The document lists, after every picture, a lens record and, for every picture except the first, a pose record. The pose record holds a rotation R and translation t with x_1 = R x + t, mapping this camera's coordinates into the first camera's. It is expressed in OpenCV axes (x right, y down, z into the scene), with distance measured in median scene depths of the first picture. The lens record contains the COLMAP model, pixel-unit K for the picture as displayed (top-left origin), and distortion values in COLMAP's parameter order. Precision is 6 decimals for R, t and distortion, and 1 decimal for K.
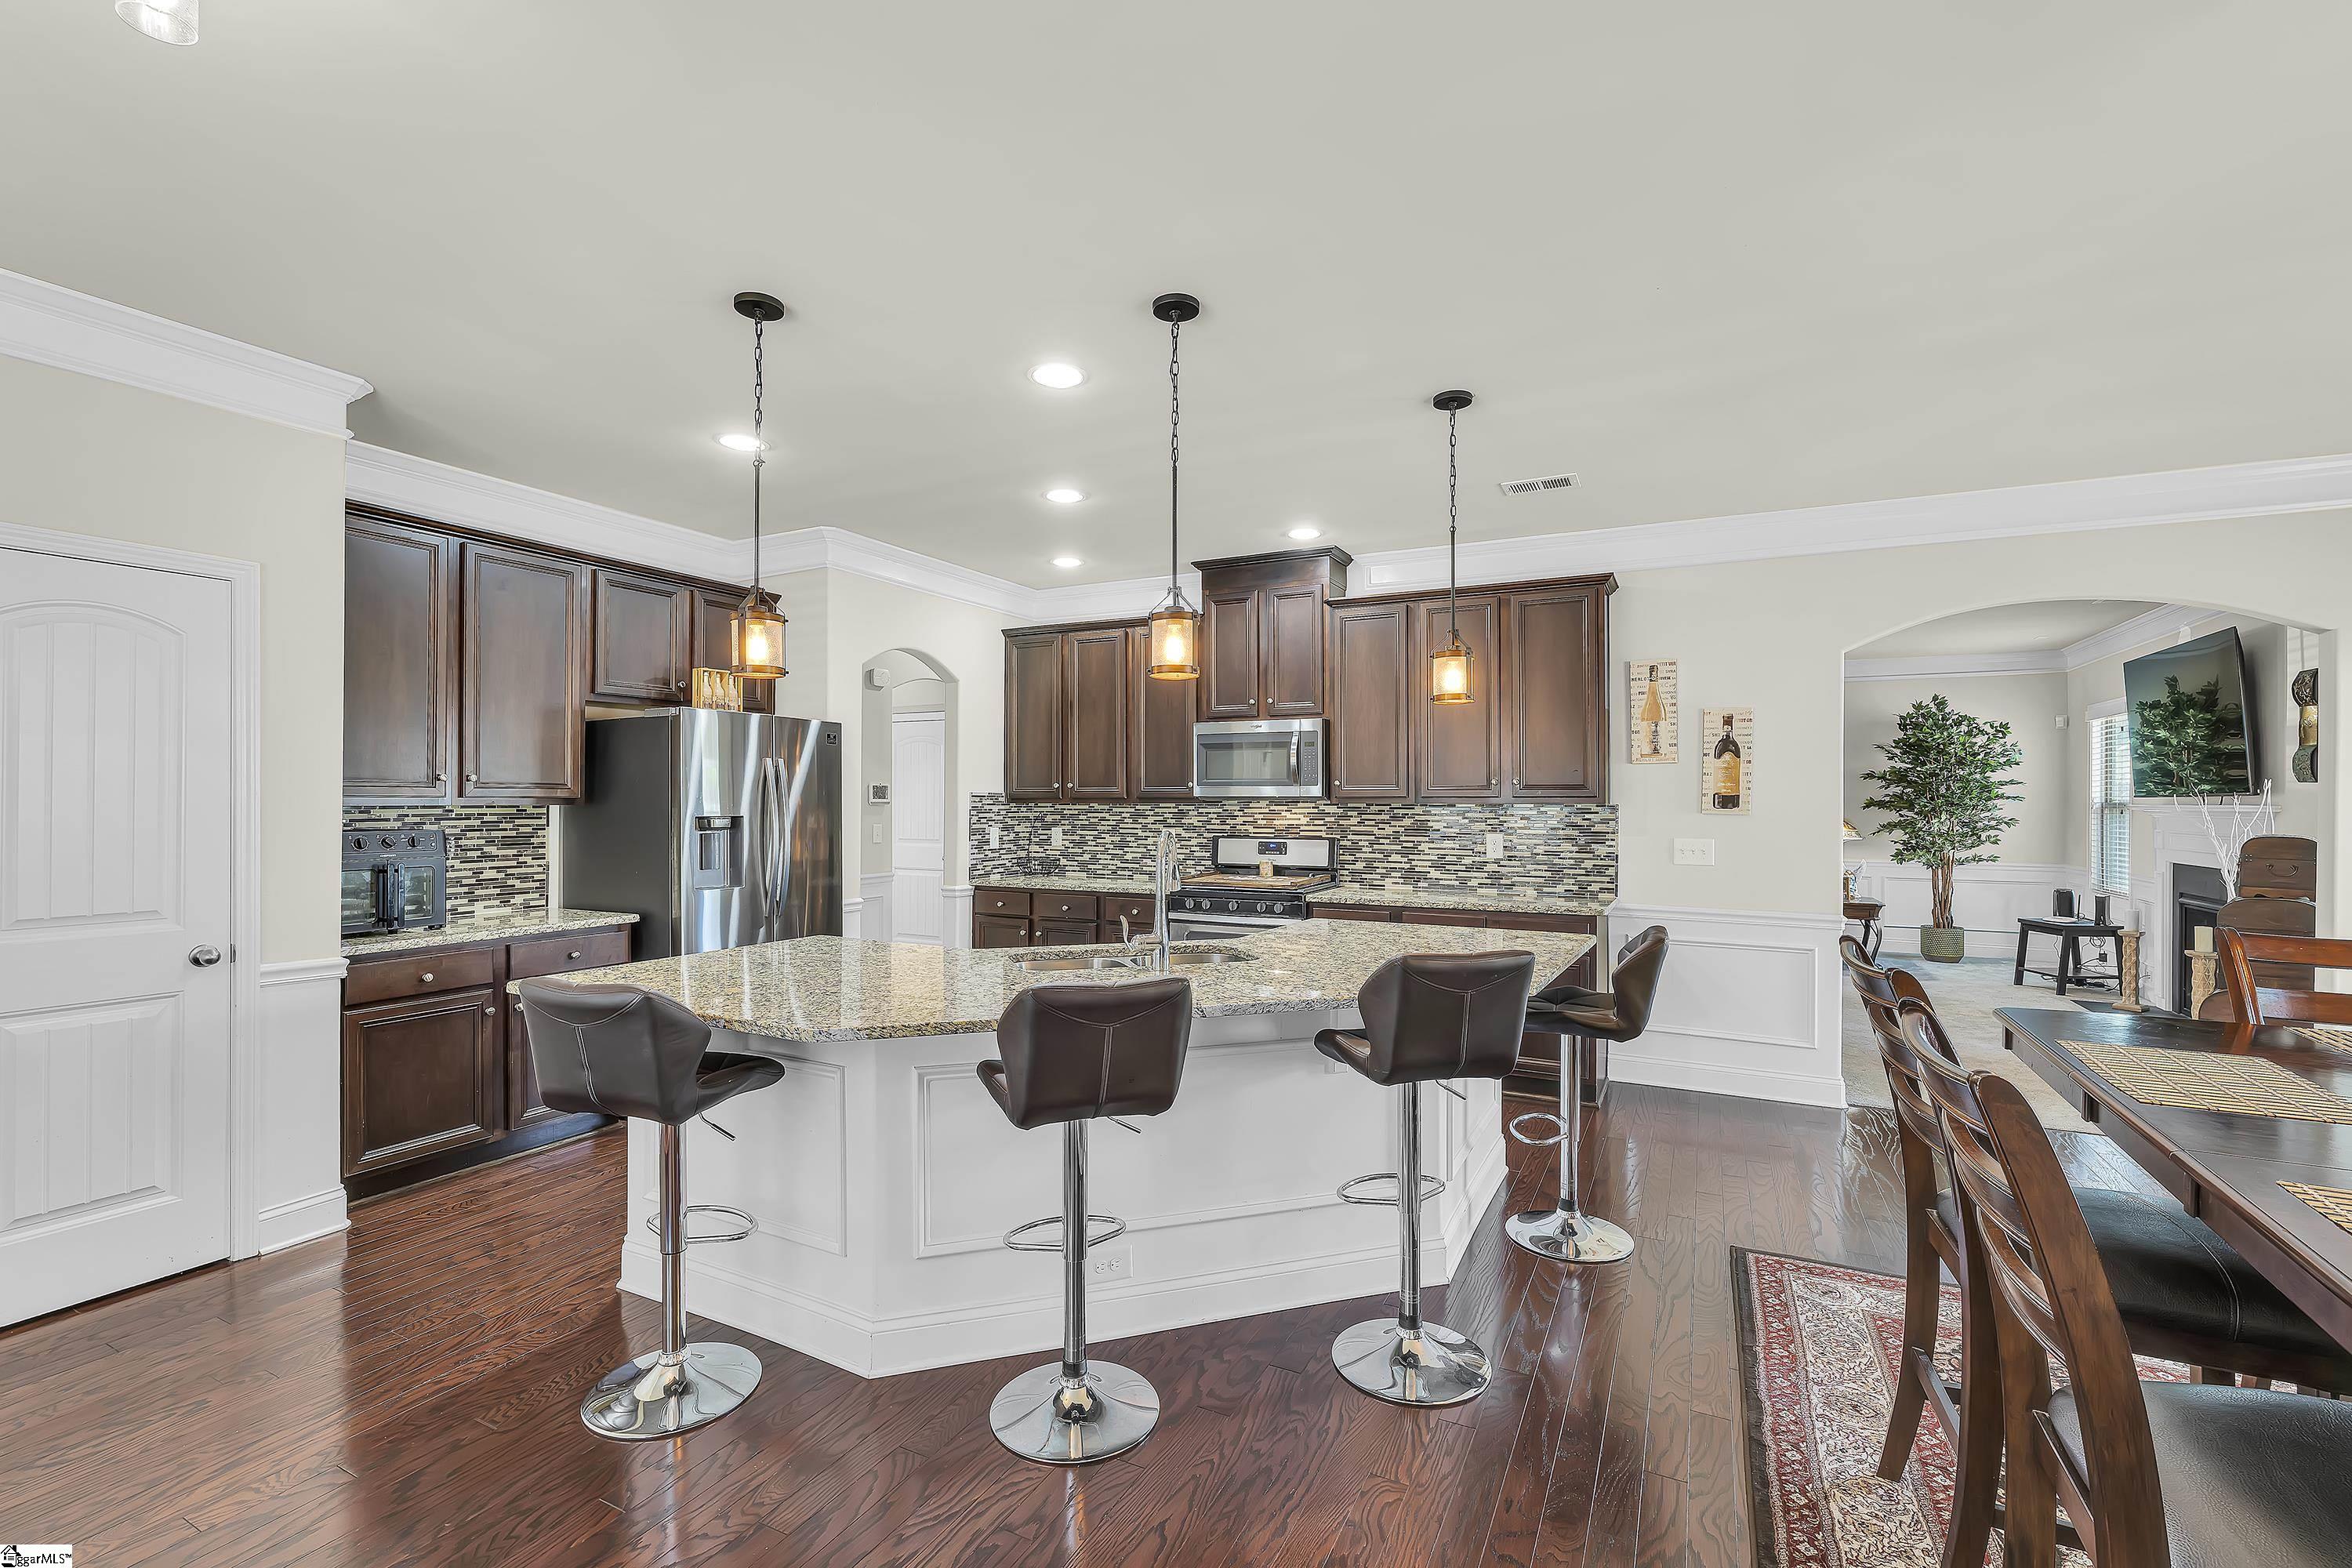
lens RADIAL K [[1046.1, 0, 1166.7], [0, 1046.1, 794.7], [0, 0, 1]] dist [-0.002311, -0.000819]
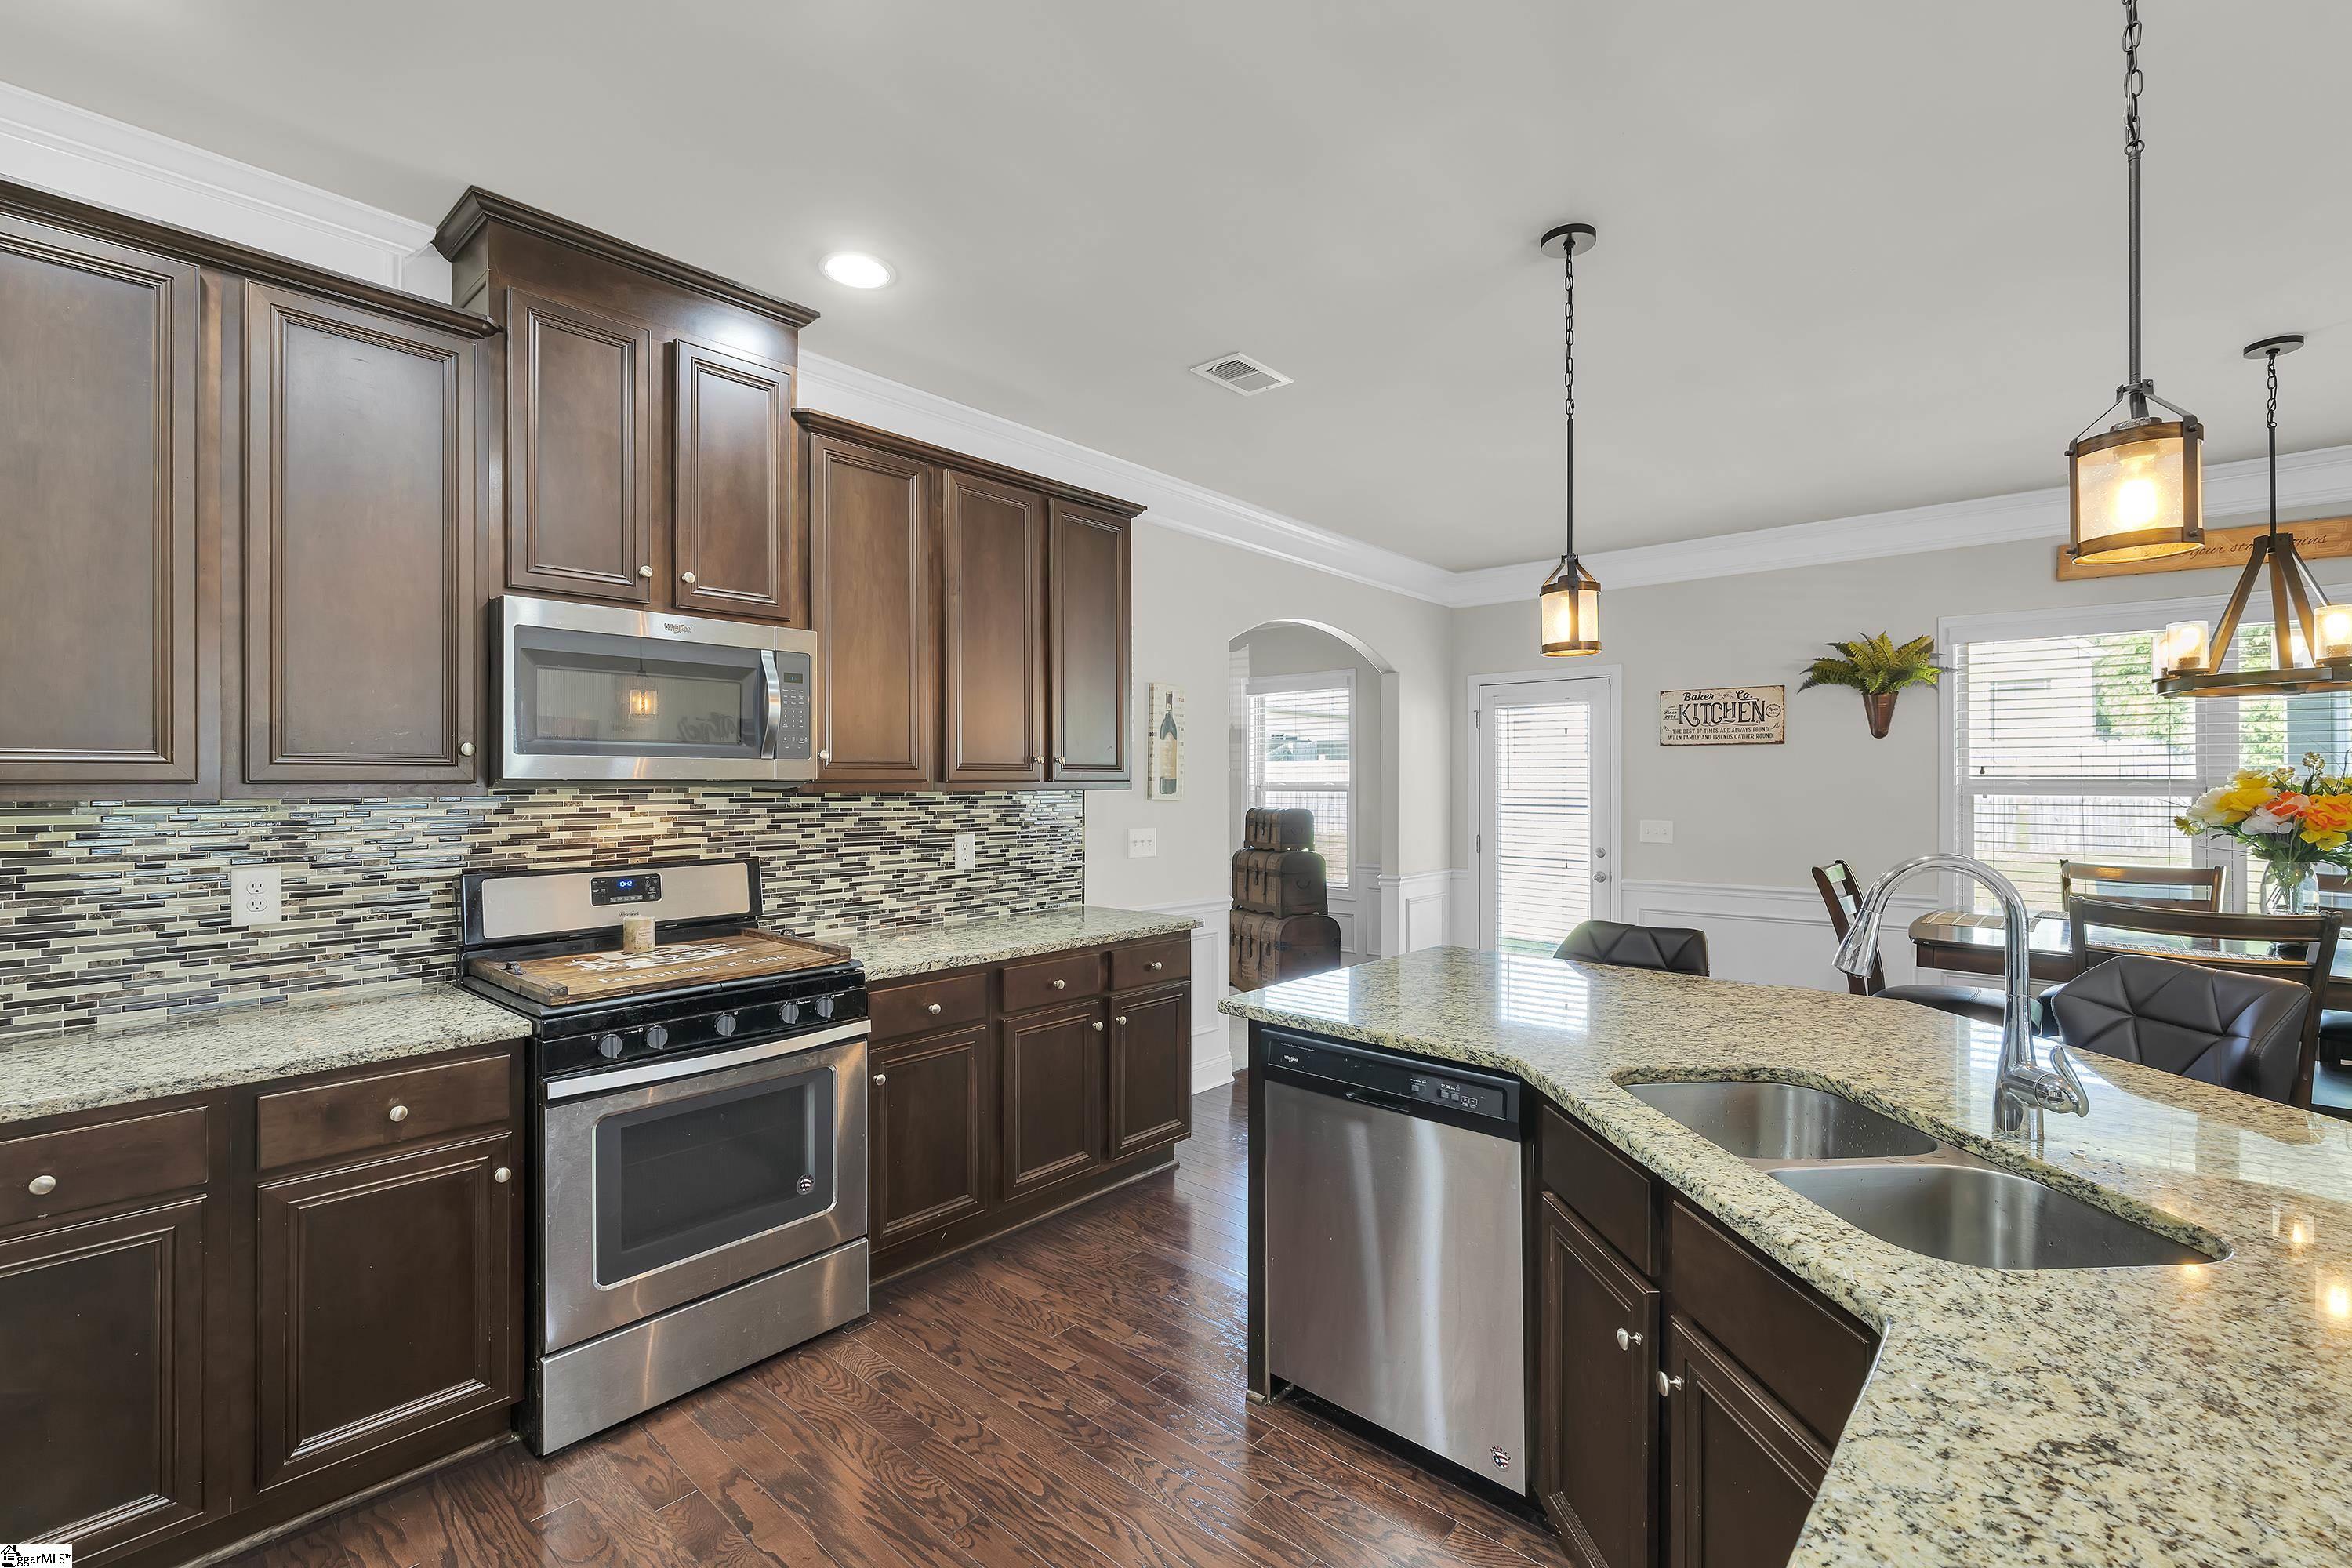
lens RADIAL K [[1046.1, 0, 1178.5], [0, 1046.1, 787.0], [0, 0, 1]] dist [-0.002311, -0.000819]
pose [[0.219214, -0.006052, 0.975658, -0.315475], [-0.006134, 0.999952, 0.007581, 0.000154], [-0.975658, -0.007646, 0.219166, 0.688218]]
